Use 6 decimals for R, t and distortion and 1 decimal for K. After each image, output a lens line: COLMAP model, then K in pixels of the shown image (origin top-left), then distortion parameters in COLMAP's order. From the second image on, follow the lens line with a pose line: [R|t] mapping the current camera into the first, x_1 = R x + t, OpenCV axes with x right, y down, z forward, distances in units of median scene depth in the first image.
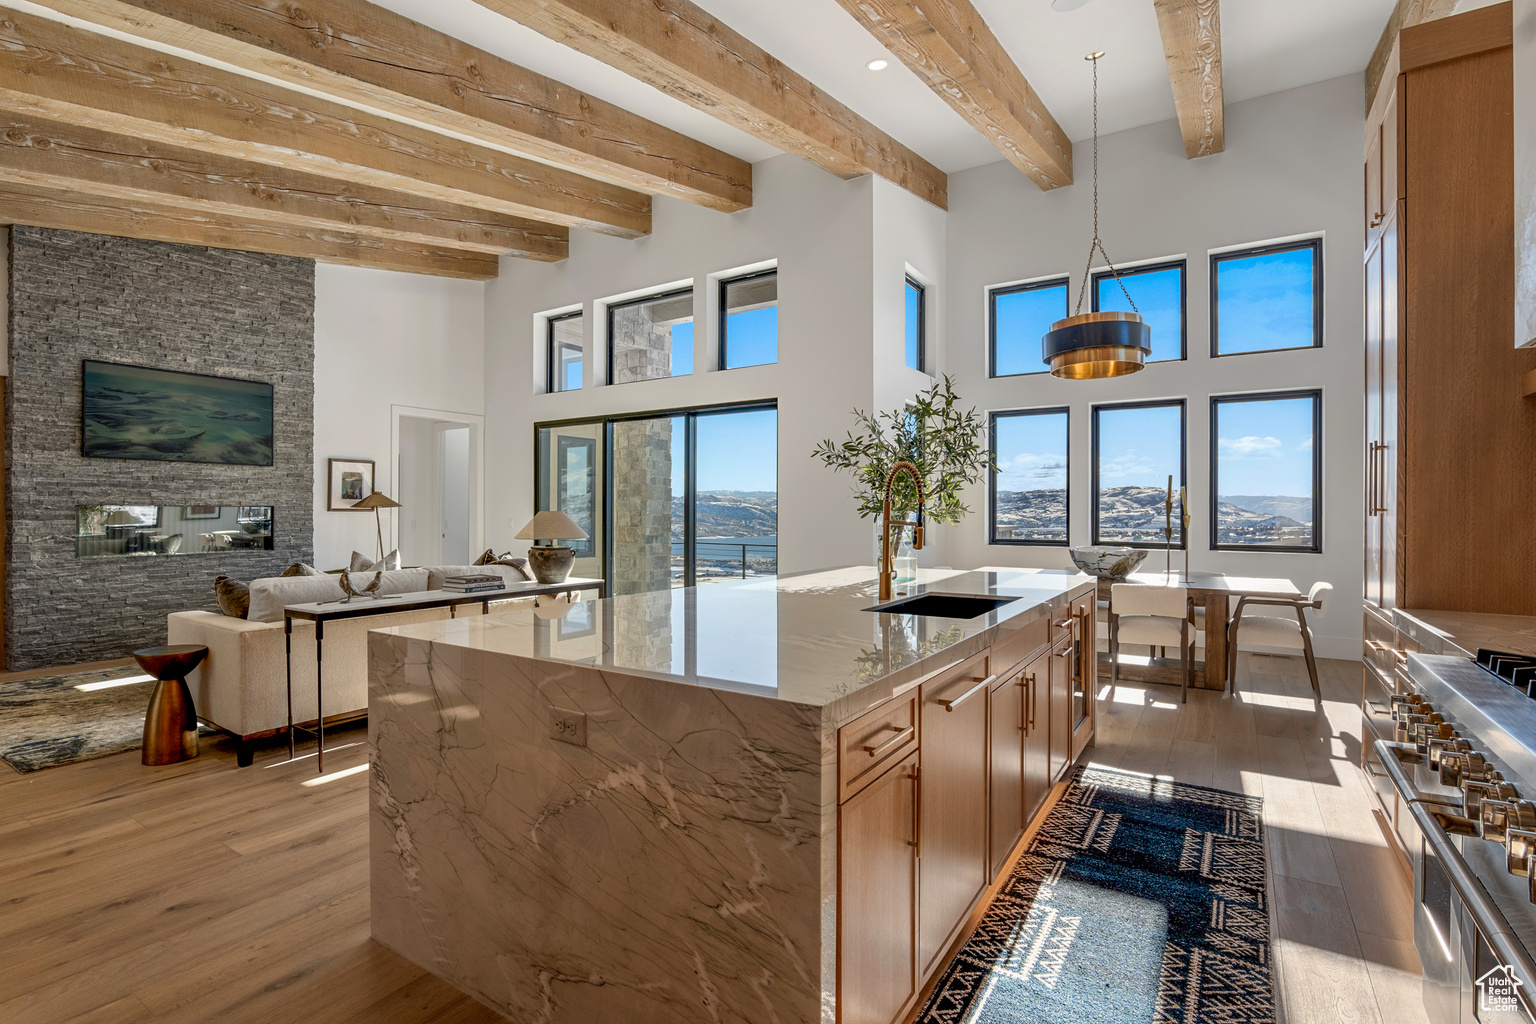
lens RADIAL K [[725.7, 0, 774.9], [0, 725.7, 509.9], [0, 0, 1]] dist [-0.025852, 0.008114]
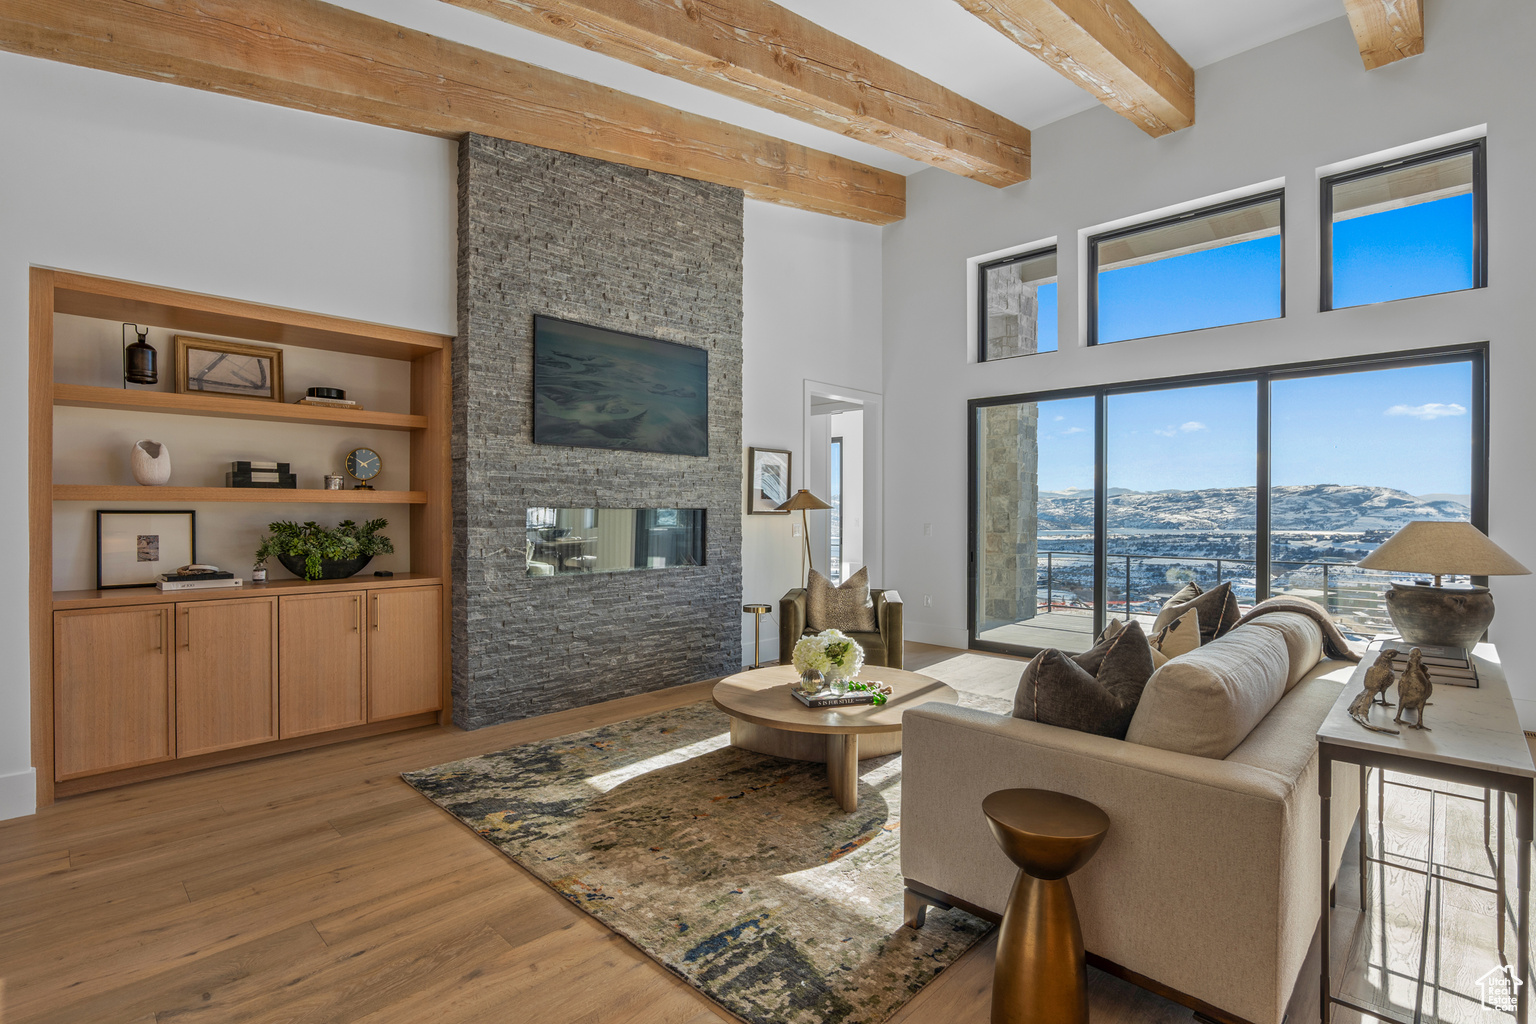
lens RADIAL K [[725.7, 0, 774.9], [0, 725.7, 509.9], [0, 0, 1]] dist [-0.025852, 0.008114]
pose [[0.981168, 0.001420, -0.193151, -0.533023], [-0.001385, 0.999999, 0.000317, -0.004243], [0.193151, -0.000044, 0.981169, 0.279736]]
